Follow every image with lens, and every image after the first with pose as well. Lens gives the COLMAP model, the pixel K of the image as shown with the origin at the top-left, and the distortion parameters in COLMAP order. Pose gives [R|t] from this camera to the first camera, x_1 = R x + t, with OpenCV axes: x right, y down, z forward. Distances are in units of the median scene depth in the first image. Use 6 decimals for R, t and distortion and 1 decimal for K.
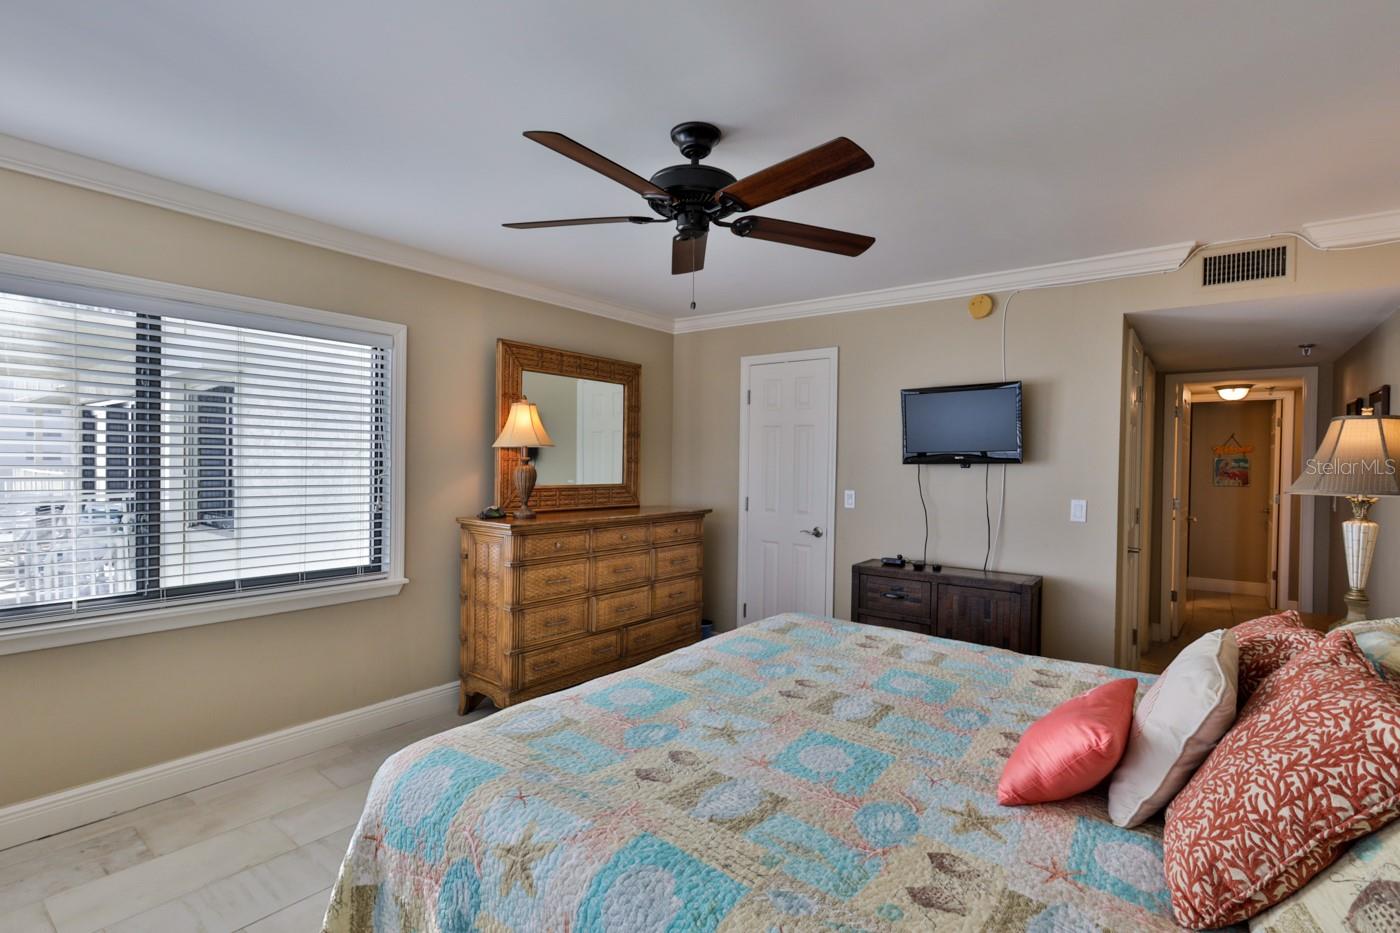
lens RADIAL K [[655.4, 0, 698.8], [0, 655.4, 462.6], [0, 0, 1]] dist [-0.004534, 0.003391]
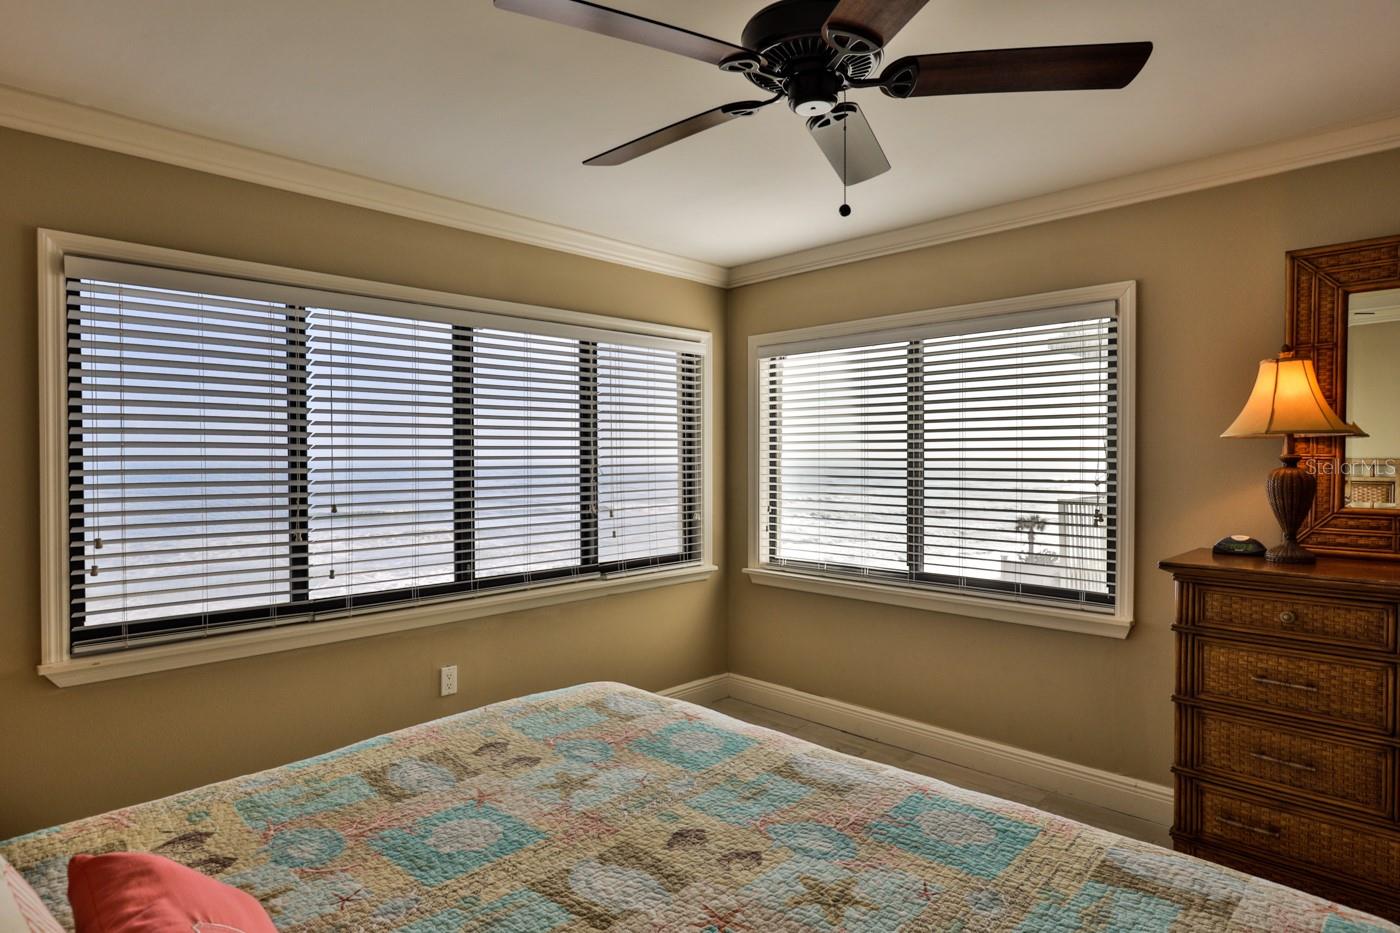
lens RADIAL K [[765.8, 0, 699.3], [0, 765.8, 469.5], [0, 0, 1]] dist [0.001180, 0.000205]
pose [[-0.110079, -0.000007, -0.993923, 0.896142], [-0.001362, 0.999999, 0.000144, 0.011659], [0.993922, 0.001370, -0.110079, 1.151169]]
